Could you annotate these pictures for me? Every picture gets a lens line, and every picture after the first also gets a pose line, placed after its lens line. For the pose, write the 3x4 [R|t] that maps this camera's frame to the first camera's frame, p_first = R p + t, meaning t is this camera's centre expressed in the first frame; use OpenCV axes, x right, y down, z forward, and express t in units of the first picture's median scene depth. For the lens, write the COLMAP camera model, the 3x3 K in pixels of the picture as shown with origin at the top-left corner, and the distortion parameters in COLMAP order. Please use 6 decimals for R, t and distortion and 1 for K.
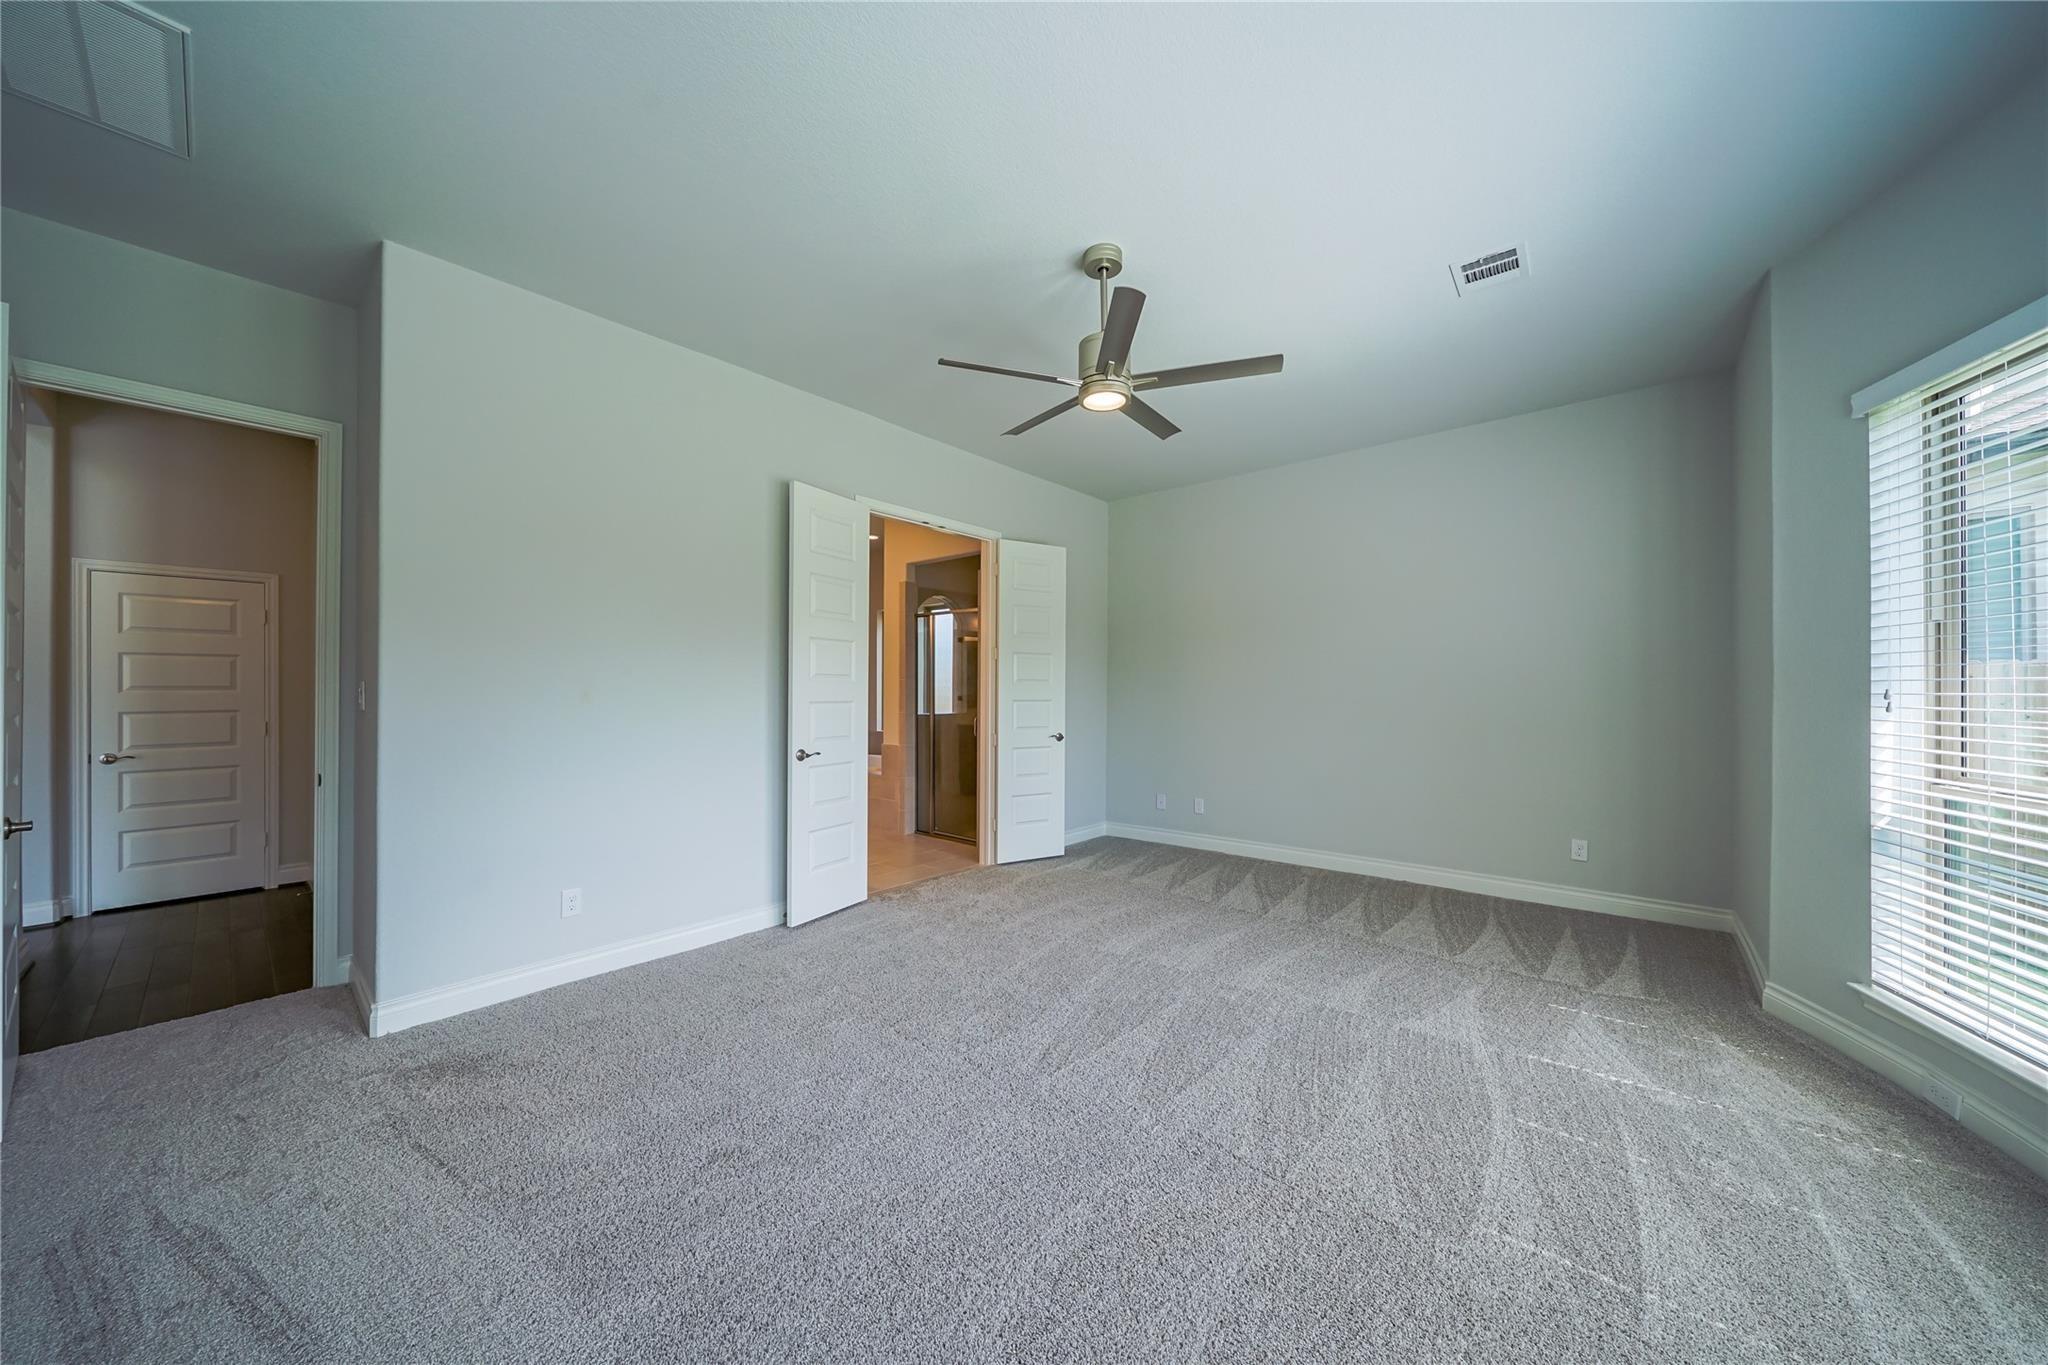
lens RADIAL K [[696.9, 0, 1016.8], [0, 696.9, 686.5], [0, 0, 1]] dist [-0.005072, -0.000211]
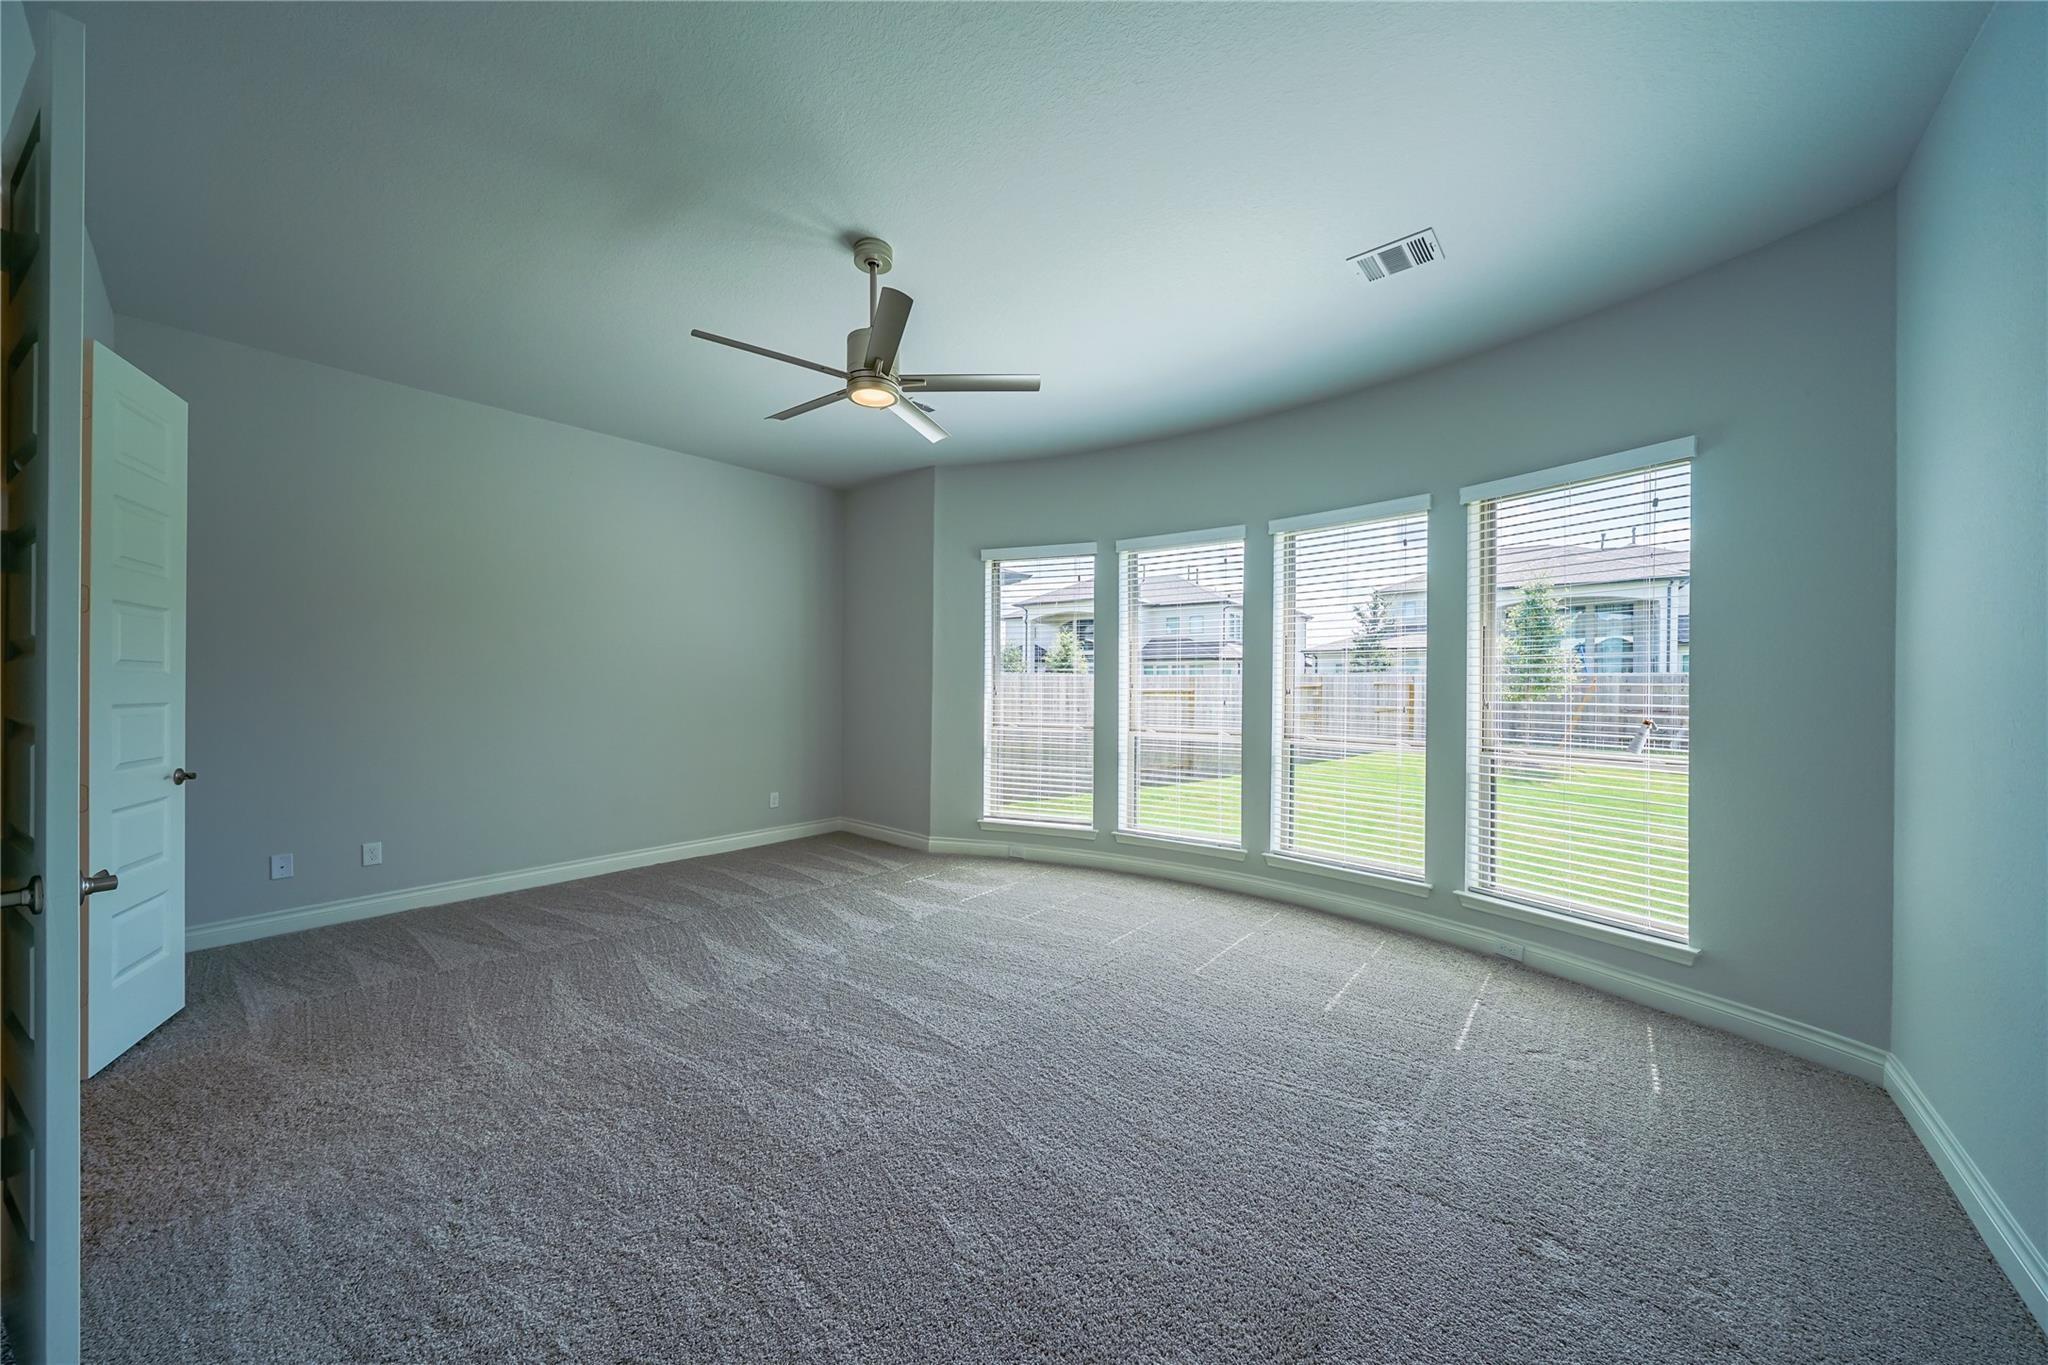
lens RADIAL K [[696.9, 0, 1016.8], [0, 696.9, 683.7], [0, 0, 1]] dist [-0.005072, -0.000211]
pose [[0.024639, 0.000182, 0.999696, -0.558926], [-0.000408, 1.000000, -0.000172, 0.008683], [-0.999696, -0.000404, 0.024639, 0.506876]]
